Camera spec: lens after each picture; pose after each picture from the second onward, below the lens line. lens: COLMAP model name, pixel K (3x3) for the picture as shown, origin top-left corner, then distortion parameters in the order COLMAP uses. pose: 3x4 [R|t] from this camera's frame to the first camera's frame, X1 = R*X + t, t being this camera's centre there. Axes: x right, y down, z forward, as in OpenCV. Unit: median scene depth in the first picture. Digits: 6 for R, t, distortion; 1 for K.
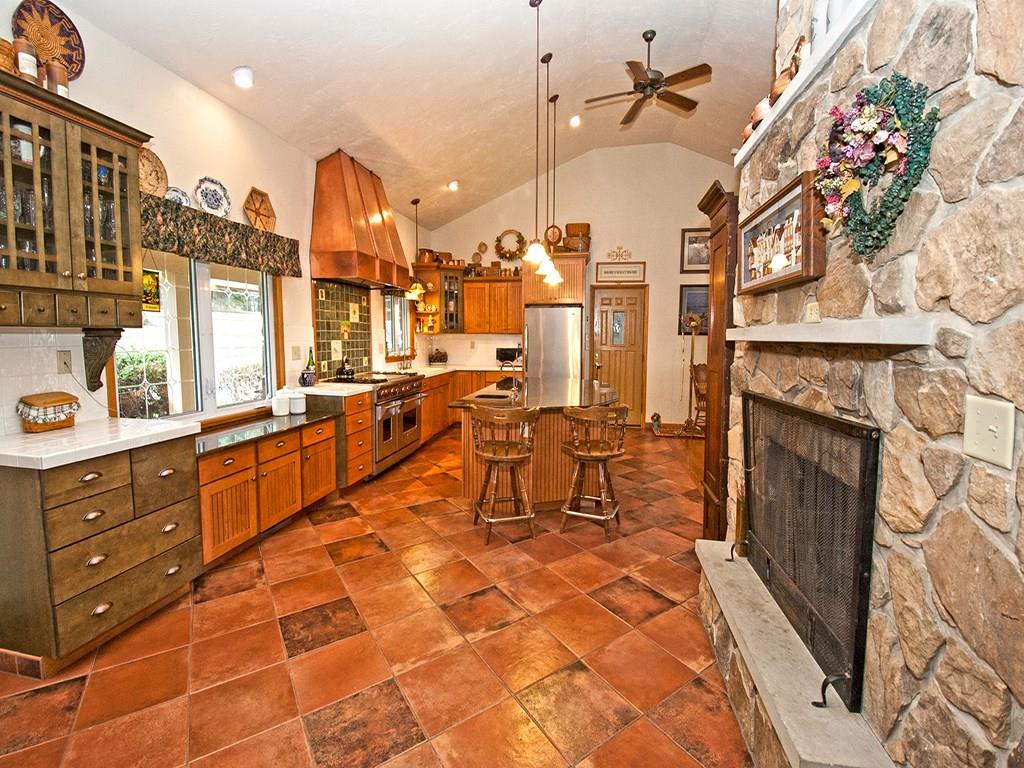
lens RADIAL K [[445.2, 0, 514.7], [0, 445.2, 366.6], [0, 0, 1]] dist [0.019632, -0.020735]
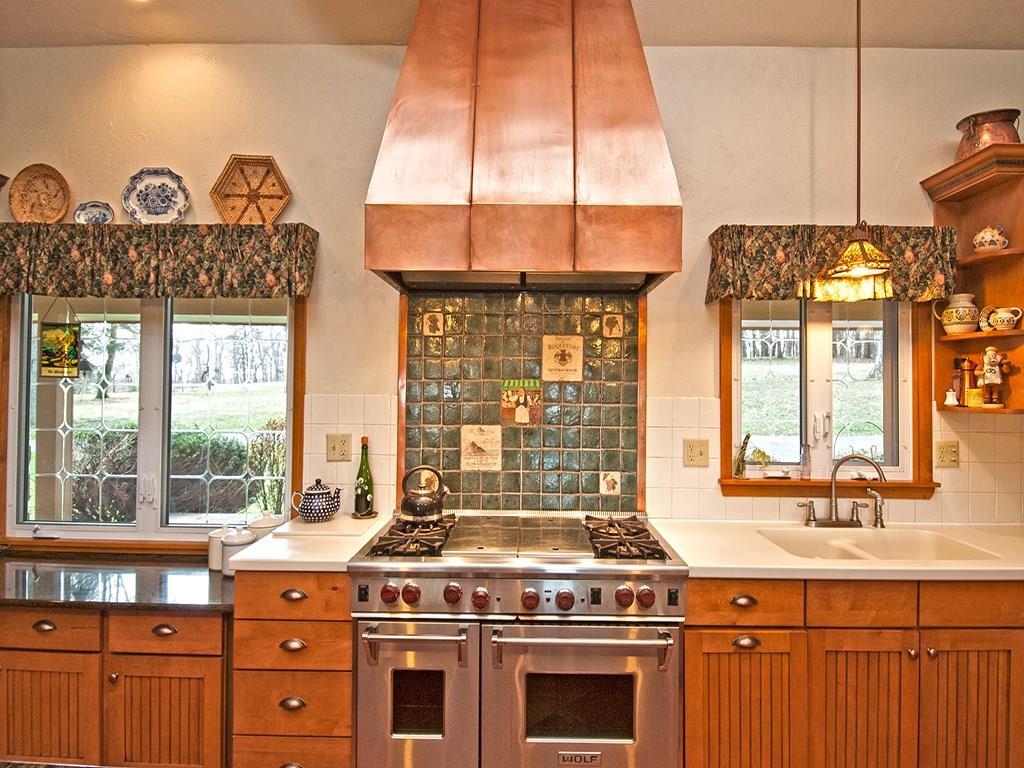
lens RADIAL K [[557.5, 0, 522.6], [0, 557.5, 378.3], [0, 0, 1]] dist [-0.002886, -0.001376]
pose [[0.172295, -0.021305, -0.984815, 0.152105], [-0.077690, 0.996358, -0.035147, -0.099300], [0.981977, 0.082566, 0.170013, 1.064746]]
